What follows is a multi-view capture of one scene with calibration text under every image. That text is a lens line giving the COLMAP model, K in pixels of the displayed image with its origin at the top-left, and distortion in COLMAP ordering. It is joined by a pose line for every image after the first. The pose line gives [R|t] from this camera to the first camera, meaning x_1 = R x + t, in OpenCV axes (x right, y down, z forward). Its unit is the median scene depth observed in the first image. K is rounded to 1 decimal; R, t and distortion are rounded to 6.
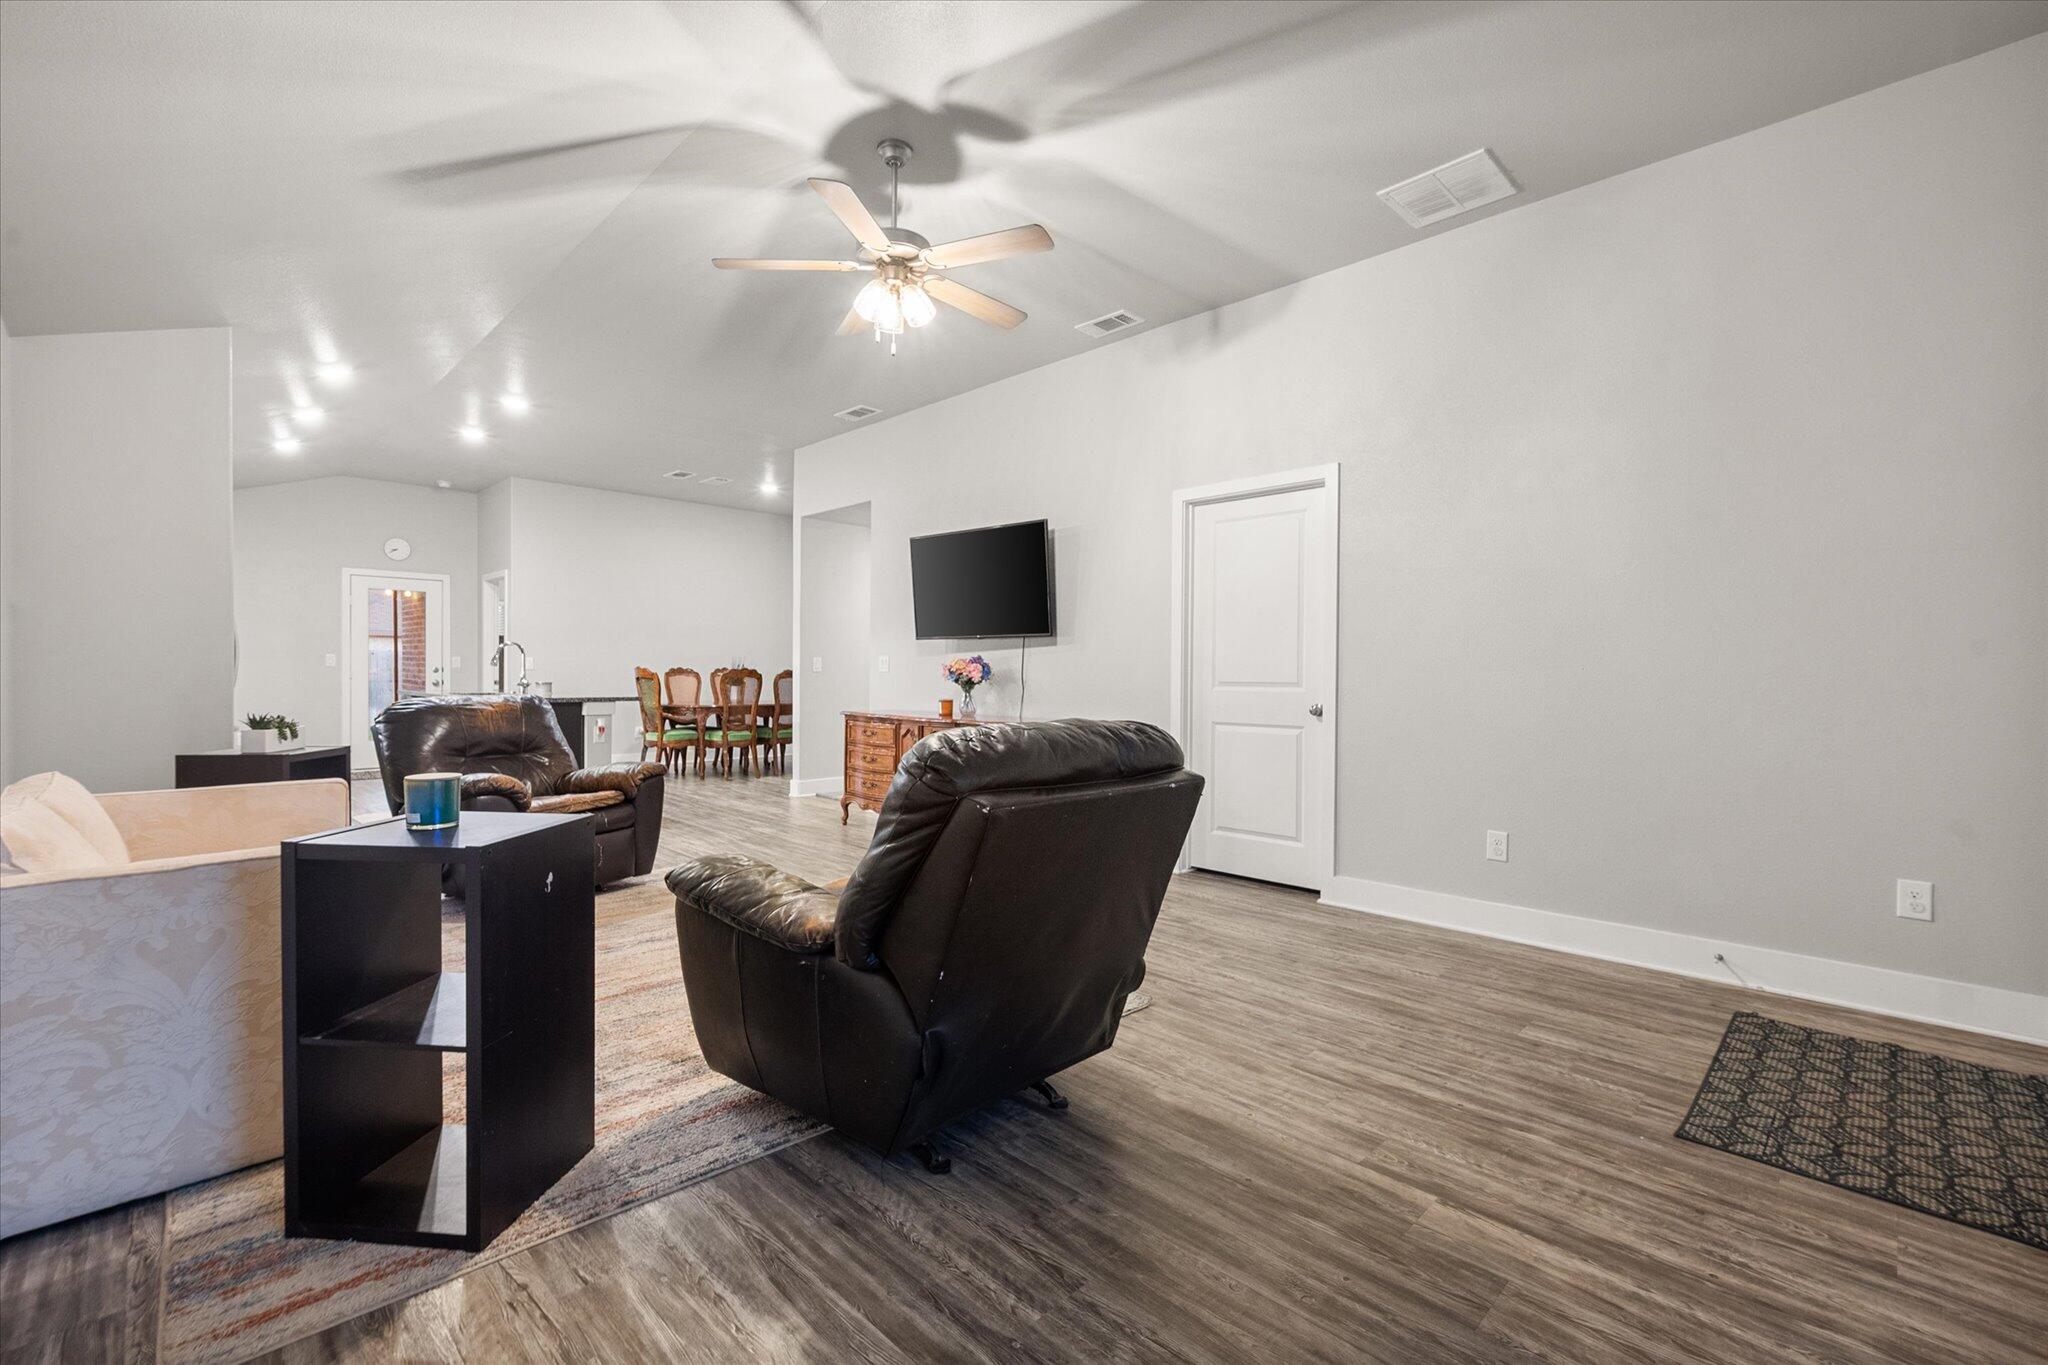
lens RADIAL K [[896.5, 0, 1024.0], [0, 896.5, 682.5], [0, 0, 1]] dist [-0.001273, -0.000129]
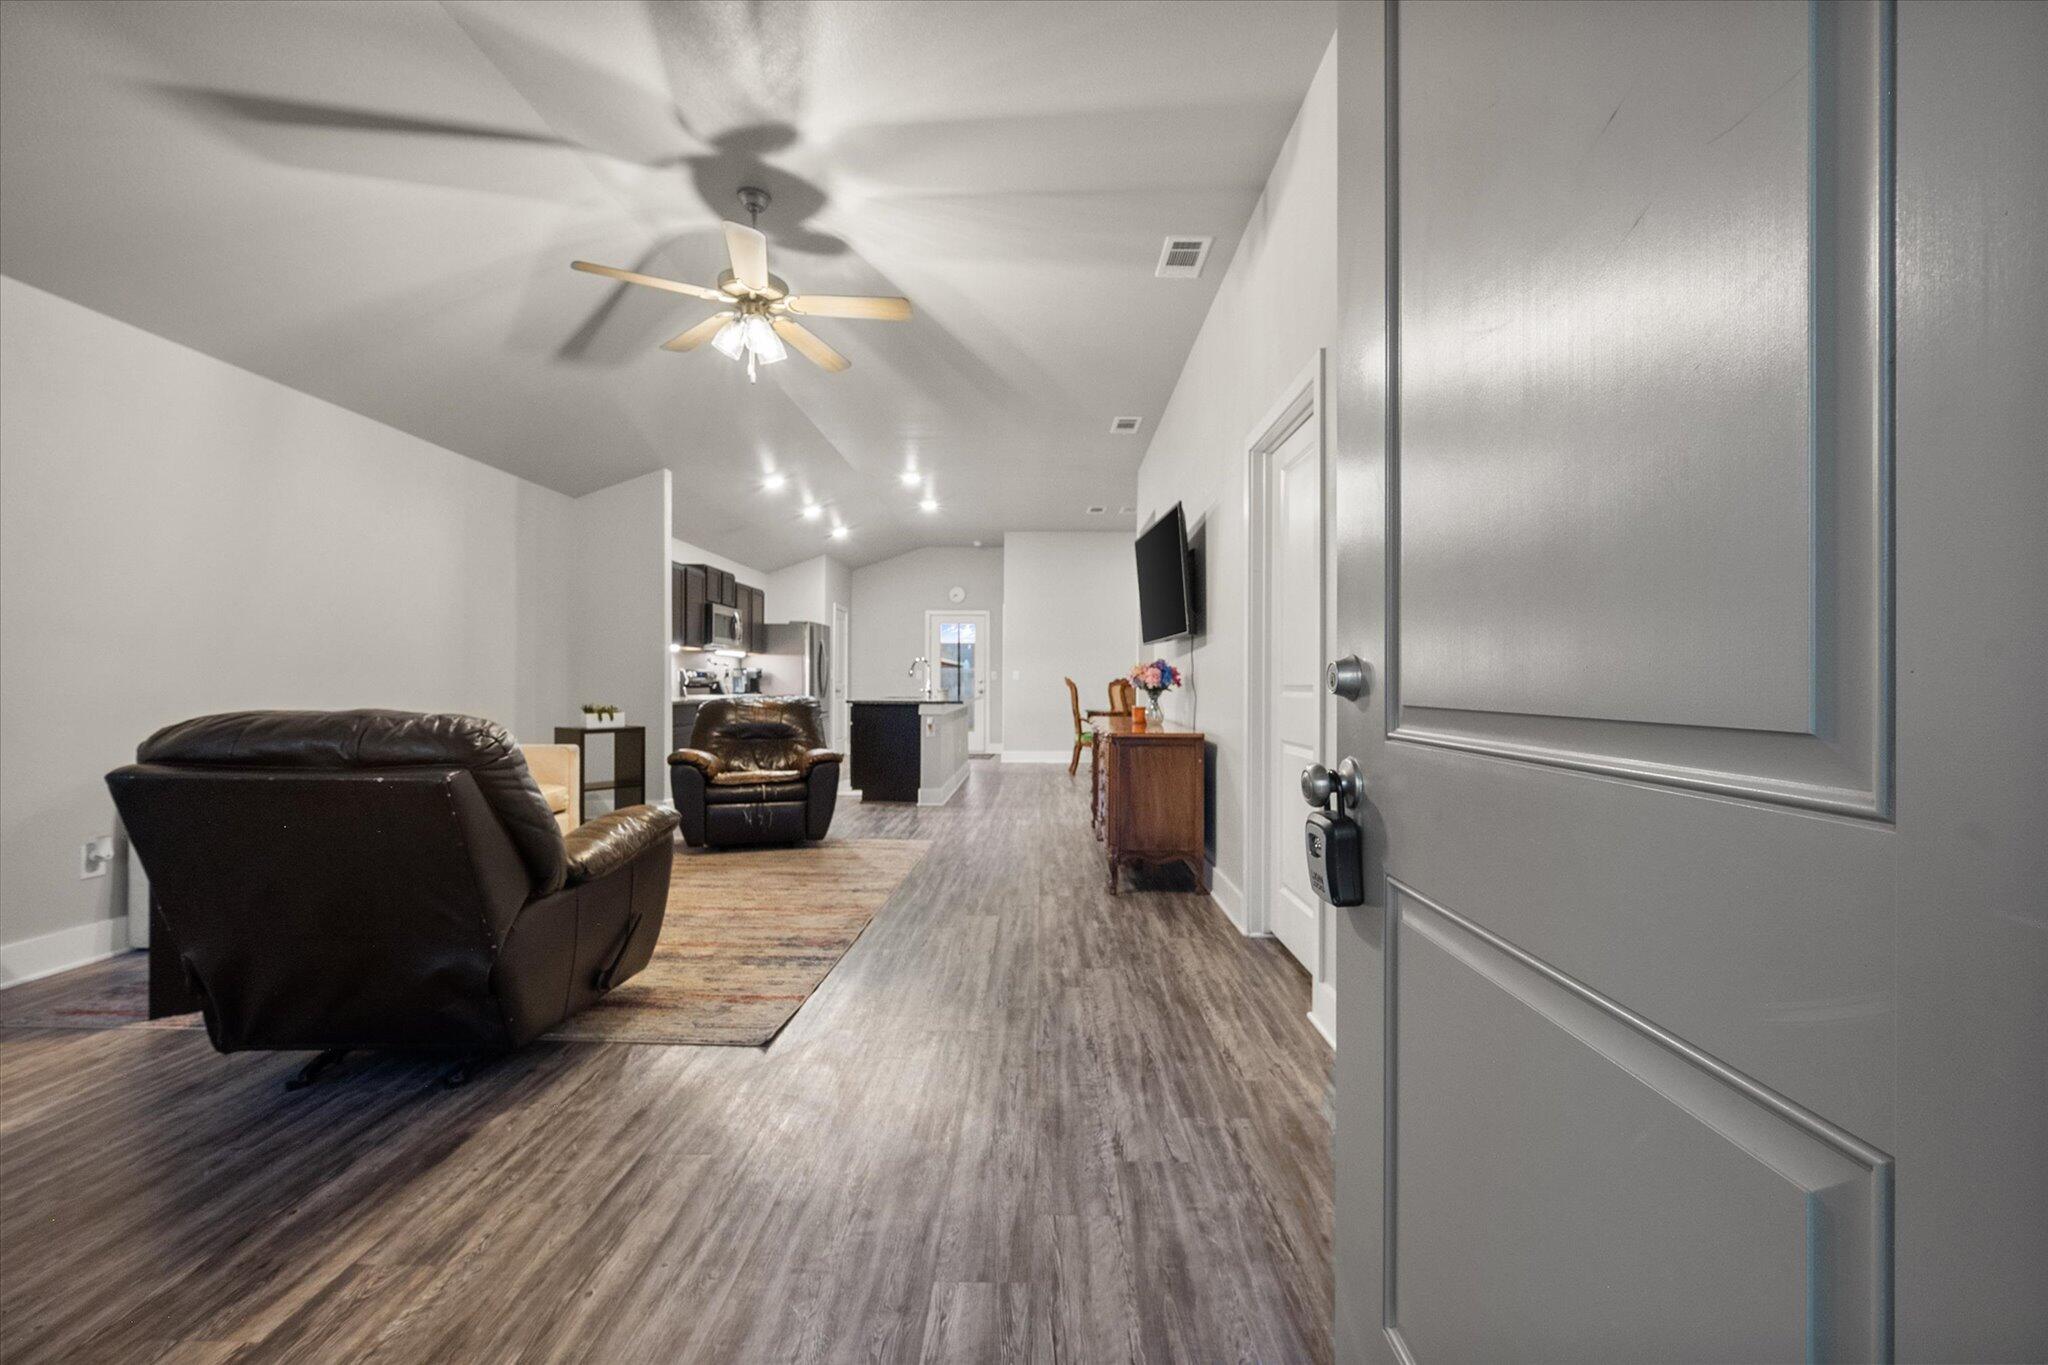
lens RADIAL K [[816.2, 0, 1024.0], [0, 816.2, 682.5], [0, 0, 1]] dist [-0.000381, 0.000001]
pose [[0.695820, -0.004606, -0.718201, 0.702930], [-0.006912, 0.999890, -0.013110, 0.008731], [0.718183, 0.014086, 0.695712, 0.484683]]
